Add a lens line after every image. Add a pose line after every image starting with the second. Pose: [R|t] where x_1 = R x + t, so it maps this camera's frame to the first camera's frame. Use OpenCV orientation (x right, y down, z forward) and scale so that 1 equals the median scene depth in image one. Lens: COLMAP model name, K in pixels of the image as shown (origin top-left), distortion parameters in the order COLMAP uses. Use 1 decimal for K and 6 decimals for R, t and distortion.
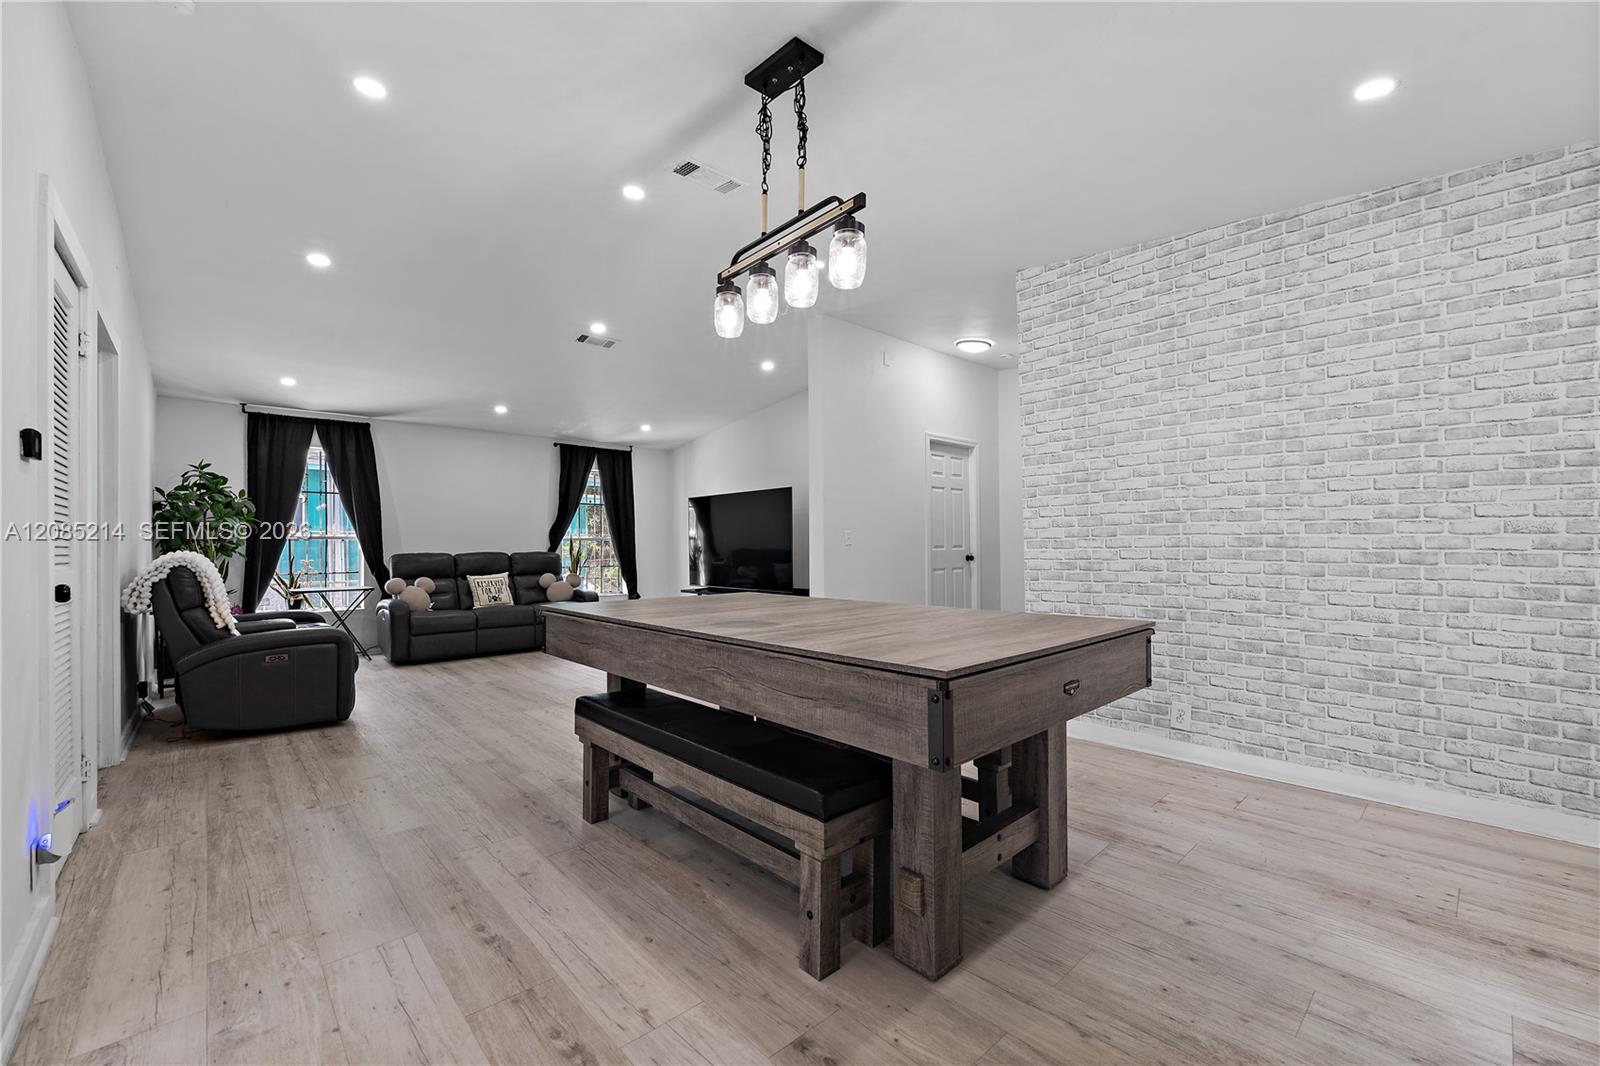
lens RADIAL K [[648.2, 0, 795.9], [0, 648.2, 539.5], [0, 0, 1]] dist [0.000355, -0.000058]
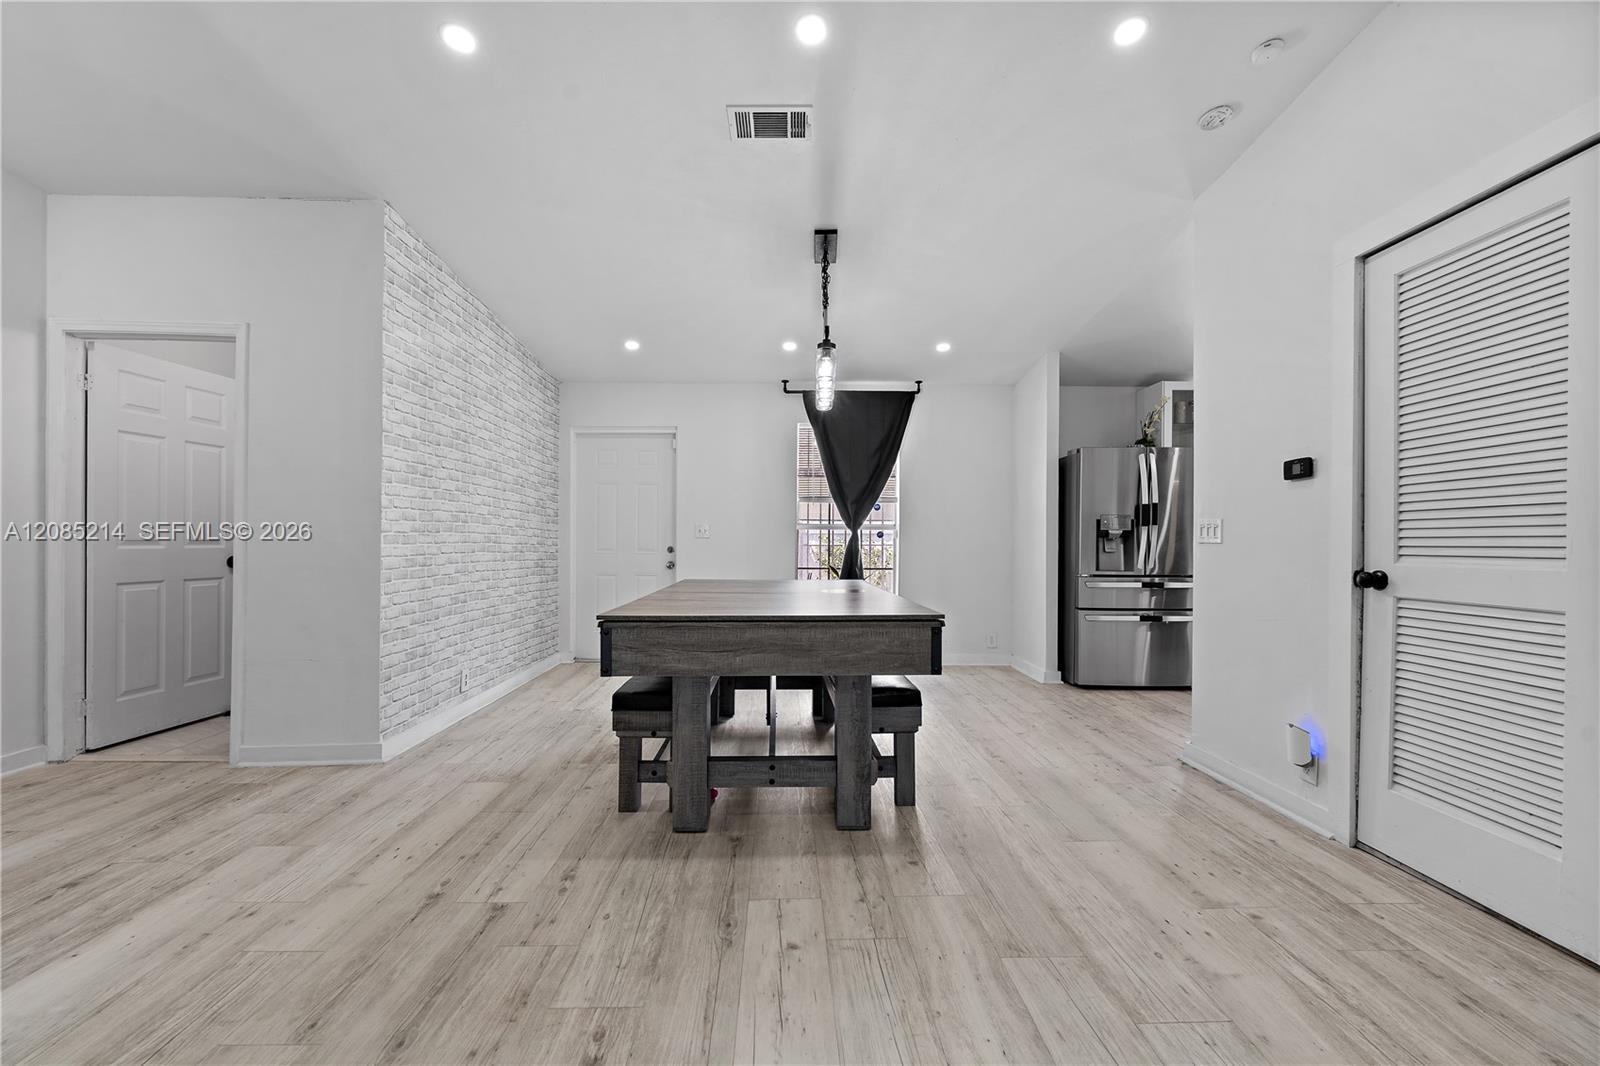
lens RADIAL K [[648.2, 0, 795.9], [0, 648.2, 539.5], [0, 0, 1]] dist [0.000355, -0.000058]
pose [[-0.756319, 0.005665, 0.654179, -0.831237], [-0.003726, 0.999909, -0.012966, 0.023597], [-0.654193, -0.012244, -0.756229, 1.845188]]
